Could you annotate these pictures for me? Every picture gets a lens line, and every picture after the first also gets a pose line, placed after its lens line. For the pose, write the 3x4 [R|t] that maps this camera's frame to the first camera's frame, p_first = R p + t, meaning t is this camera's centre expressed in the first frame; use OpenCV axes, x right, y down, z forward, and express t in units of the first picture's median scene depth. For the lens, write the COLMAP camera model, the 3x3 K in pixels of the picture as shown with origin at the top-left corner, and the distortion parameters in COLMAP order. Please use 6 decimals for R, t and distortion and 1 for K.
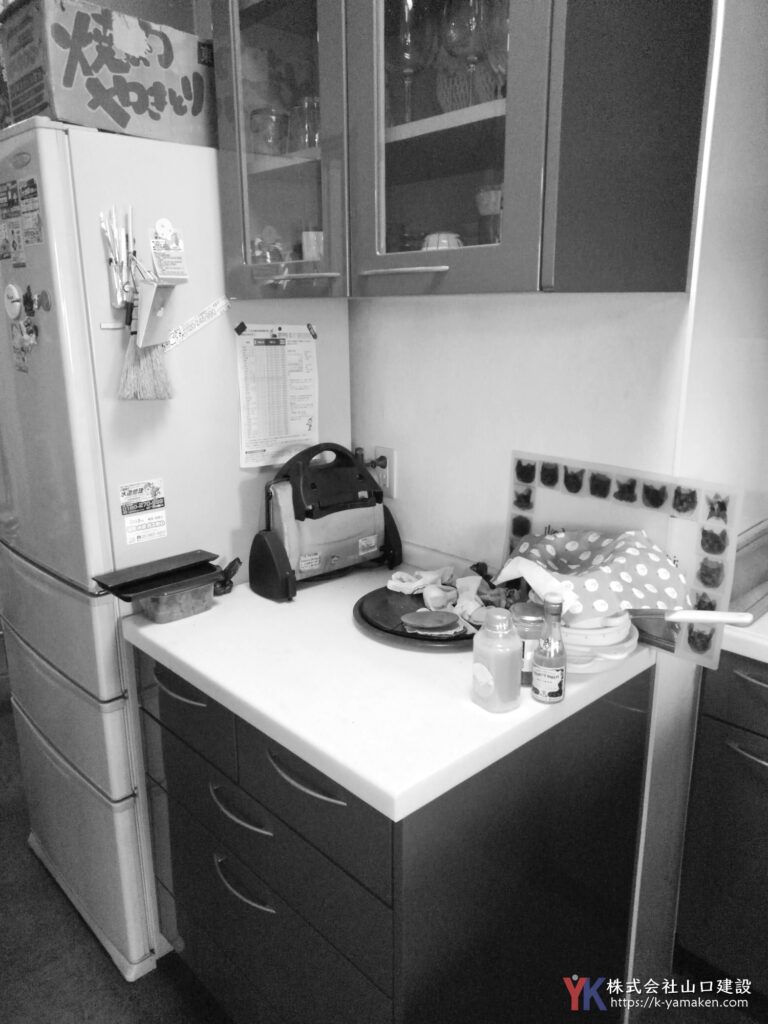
lens RADIAL K [[756.7, 0, 359.5], [0, 756.7, 512.1], [0, 0, 1]] dist [-0.000932, 0.029038]
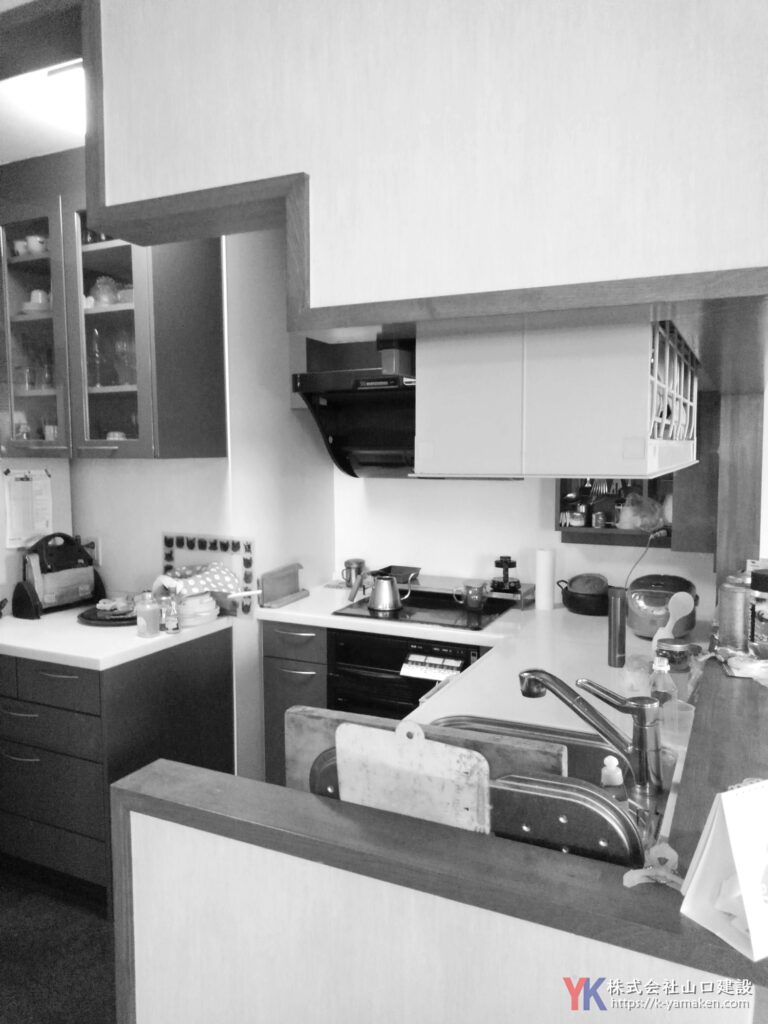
lens RADIAL K [[749.3, 0, 384.0], [0, 749.3, 512.0], [0, 0, 1]] dist [0.005624, 0.002090]
pose [[0.921682, -0.022916, 0.387270, -0.022399], [0.092403, 0.982492, -0.161775, 0.257748], [-0.376782, 0.184890, 0.907662, -1.089786]]
